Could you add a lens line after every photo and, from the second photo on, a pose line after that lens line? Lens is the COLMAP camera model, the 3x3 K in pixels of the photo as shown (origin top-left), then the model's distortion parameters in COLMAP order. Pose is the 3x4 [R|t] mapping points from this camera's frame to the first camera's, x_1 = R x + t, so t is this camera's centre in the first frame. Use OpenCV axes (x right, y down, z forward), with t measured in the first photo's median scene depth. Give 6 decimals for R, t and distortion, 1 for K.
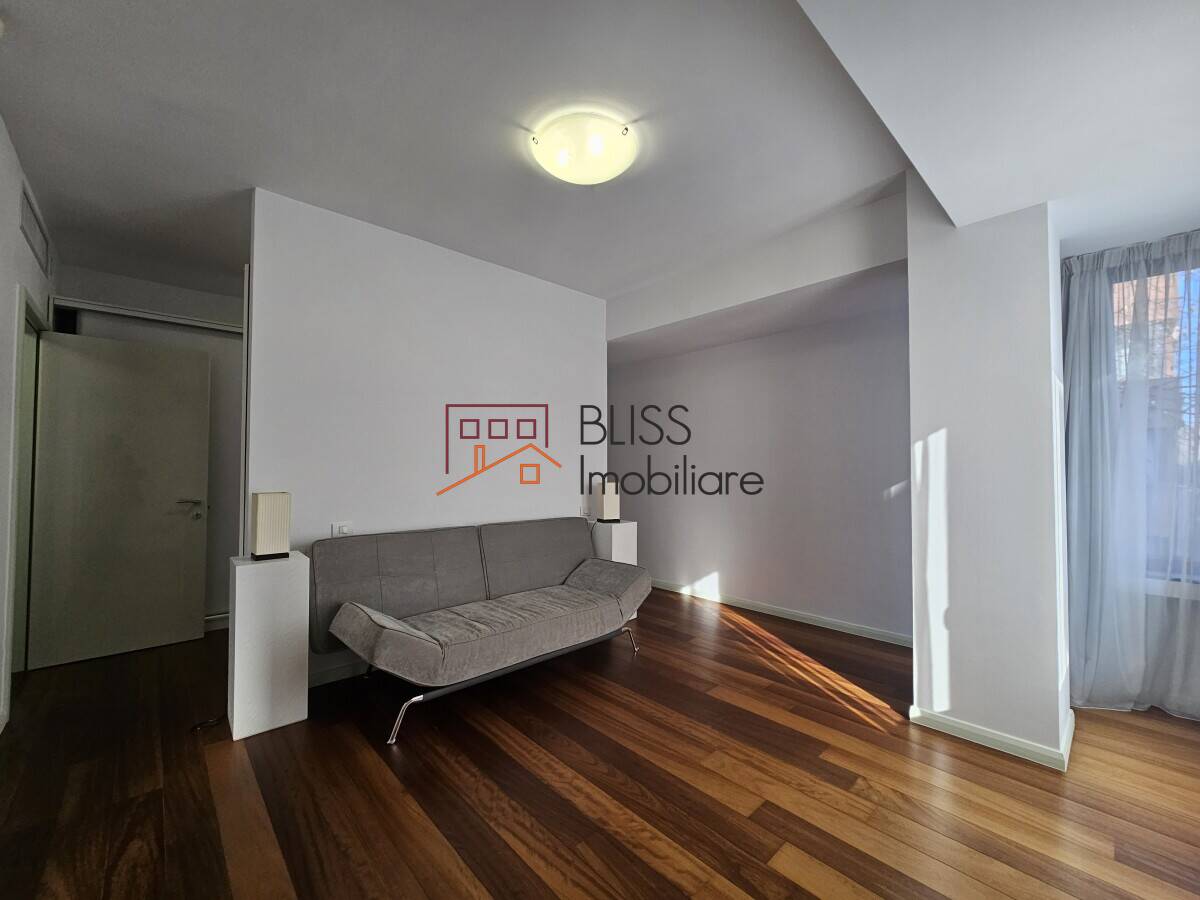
lens RADIAL K [[491.1, 0, 600.3], [0, 491.1, 453.0], [0, 0, 1]] dist [-0.001160, 0.000315]
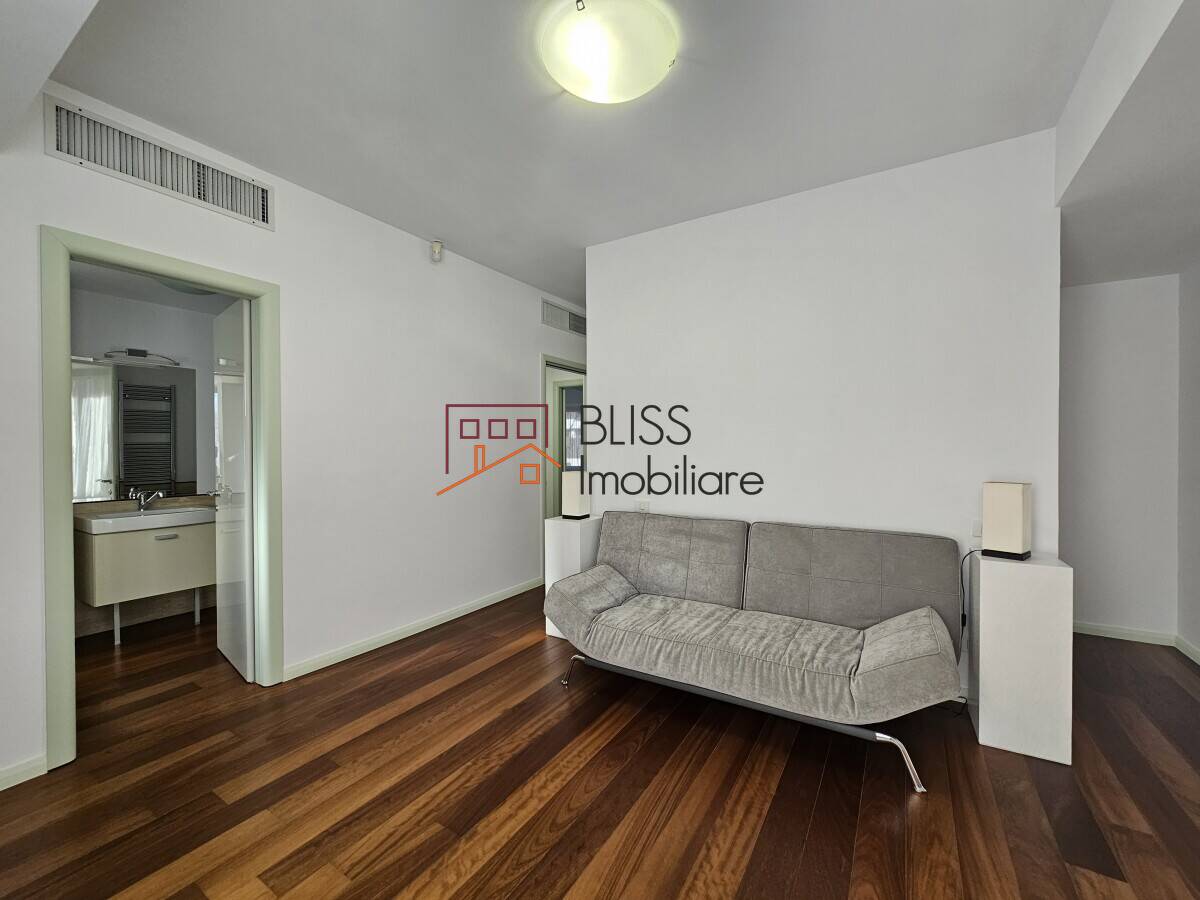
lens RADIAL K [[491.1, 0, 601.4], [0, 491.1, 451.7], [0, 0, 1]] dist [-0.001160, 0.000315]
pose [[0.271468, 0.008188, -0.962413, 0.857411], [0.018347, 0.999738, 0.013680, 0.015818], [0.962273, -0.021371, 0.271247, 0.895742]]
